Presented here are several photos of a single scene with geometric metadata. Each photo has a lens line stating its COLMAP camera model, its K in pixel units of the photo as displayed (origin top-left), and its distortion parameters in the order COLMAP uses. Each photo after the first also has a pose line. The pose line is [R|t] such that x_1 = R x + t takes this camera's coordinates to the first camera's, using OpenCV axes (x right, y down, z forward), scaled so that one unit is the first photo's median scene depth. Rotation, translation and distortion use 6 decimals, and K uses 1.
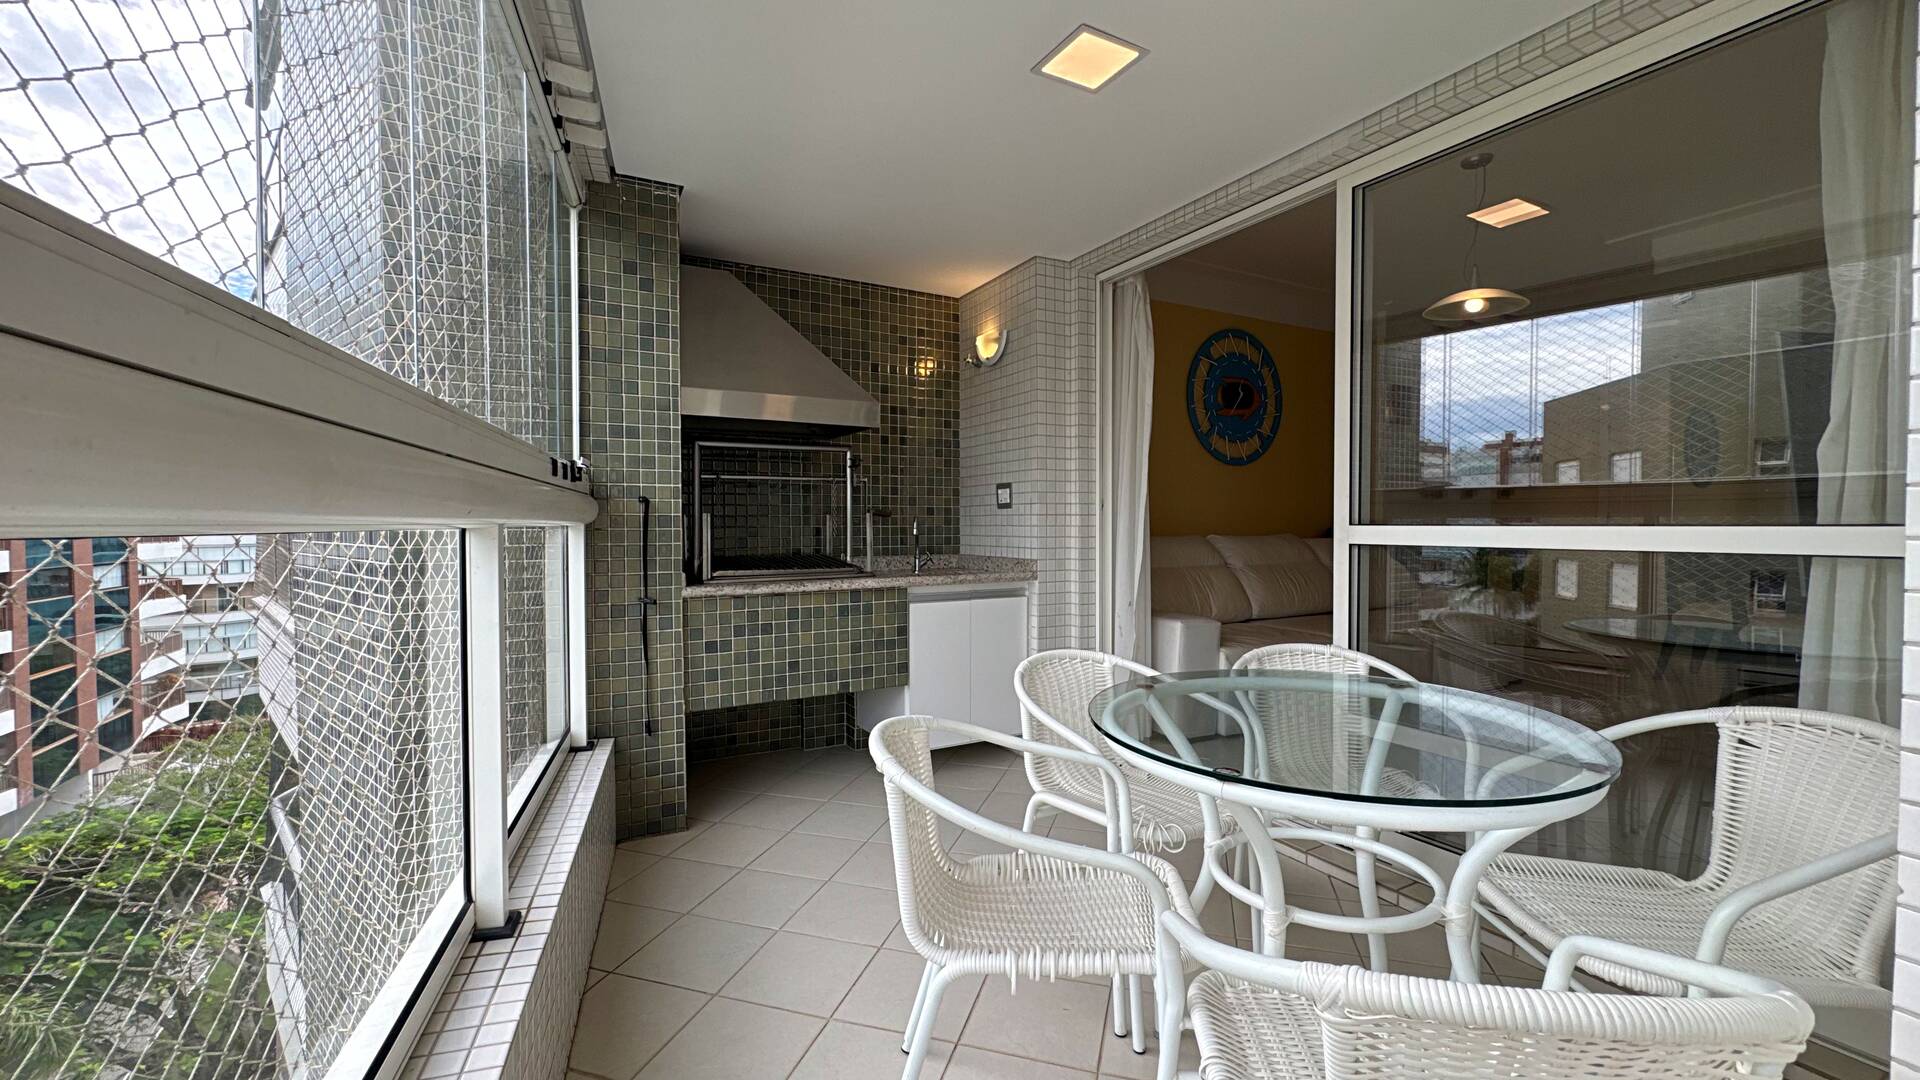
lens RADIAL K [[764.1, 0, 958.9], [0, 764.1, 540.9], [0, 0, 1]] dist [-0.003003, 0.000105]
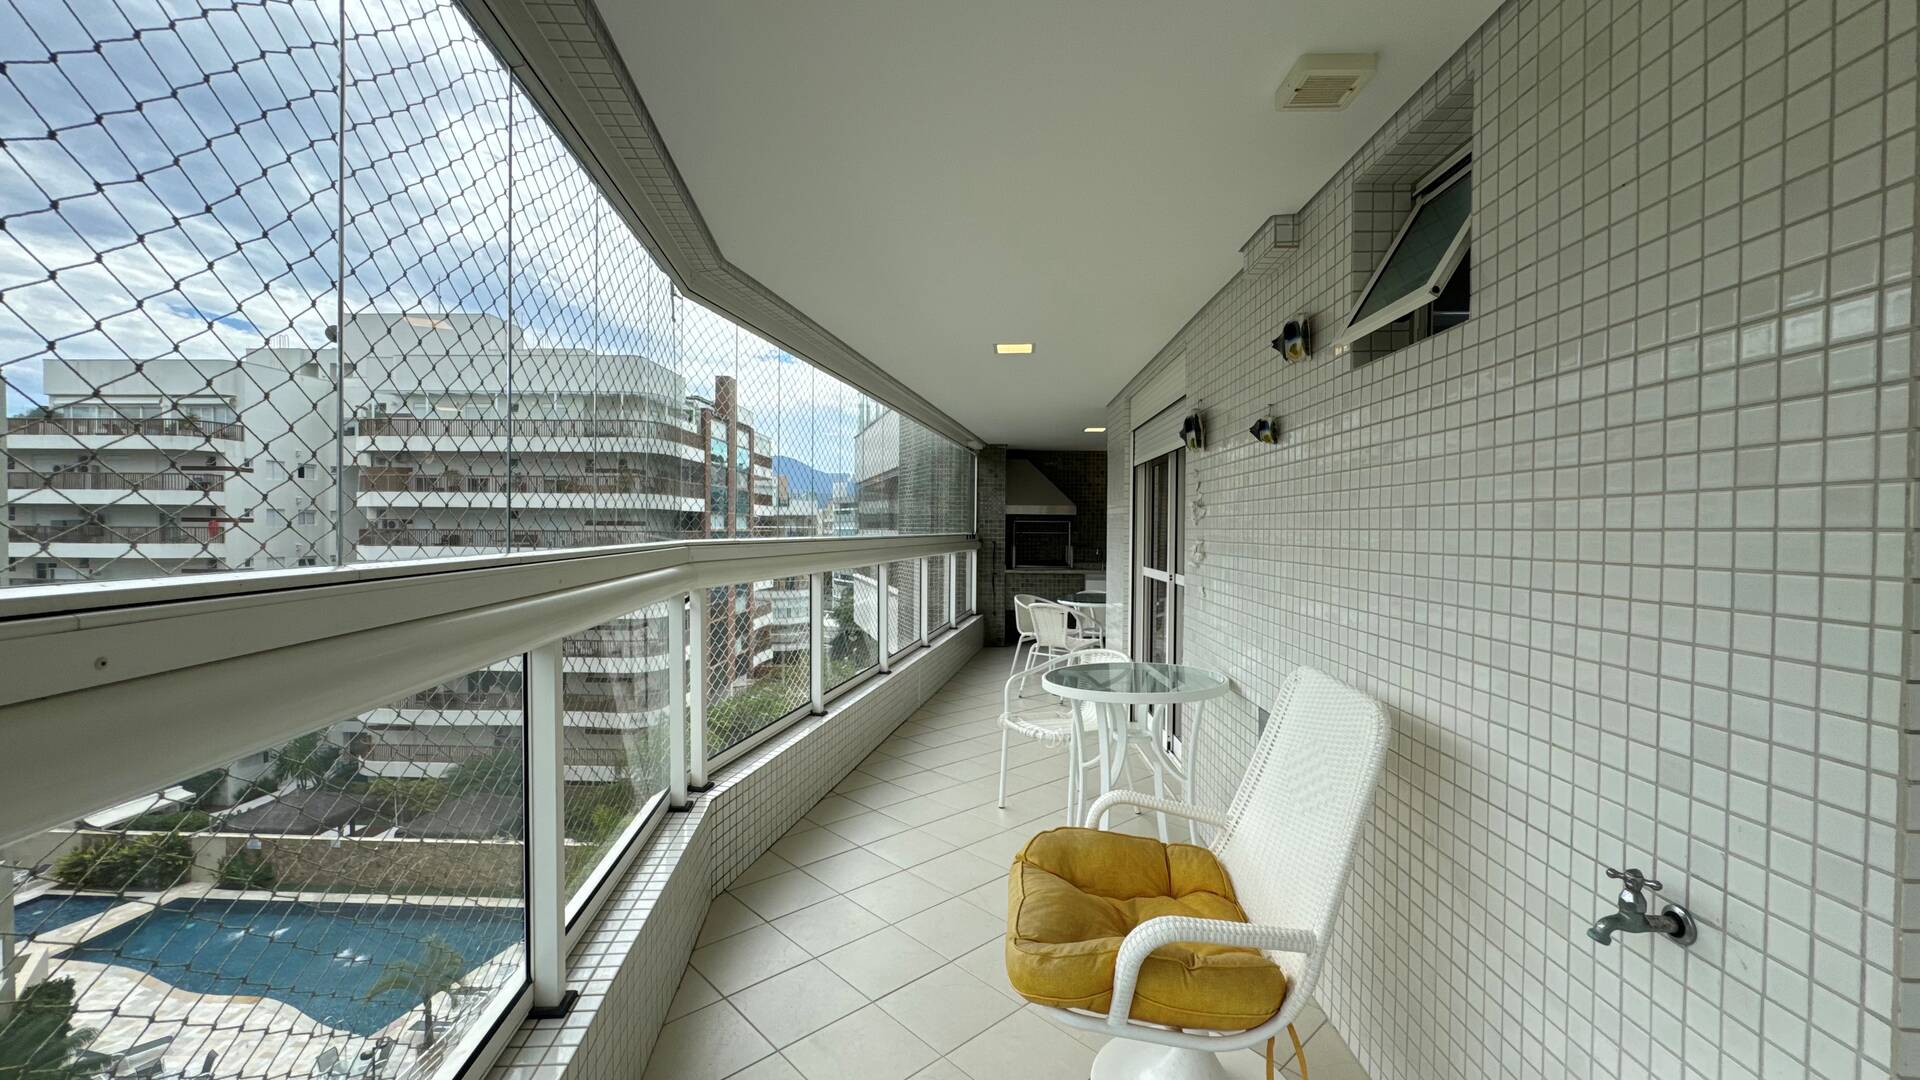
lens RADIAL K [[764.1, 0, 958.9], [0, 764.1, 540.9], [0, 0, 1]] dist [-0.003003, 0.000105]
pose [[0.860657, 0.016968, -0.508902, 0.891874], [-0.022251, 0.999743, -0.004296, -0.033404], [0.508698, 0.015021, 0.860814, -1.499637]]
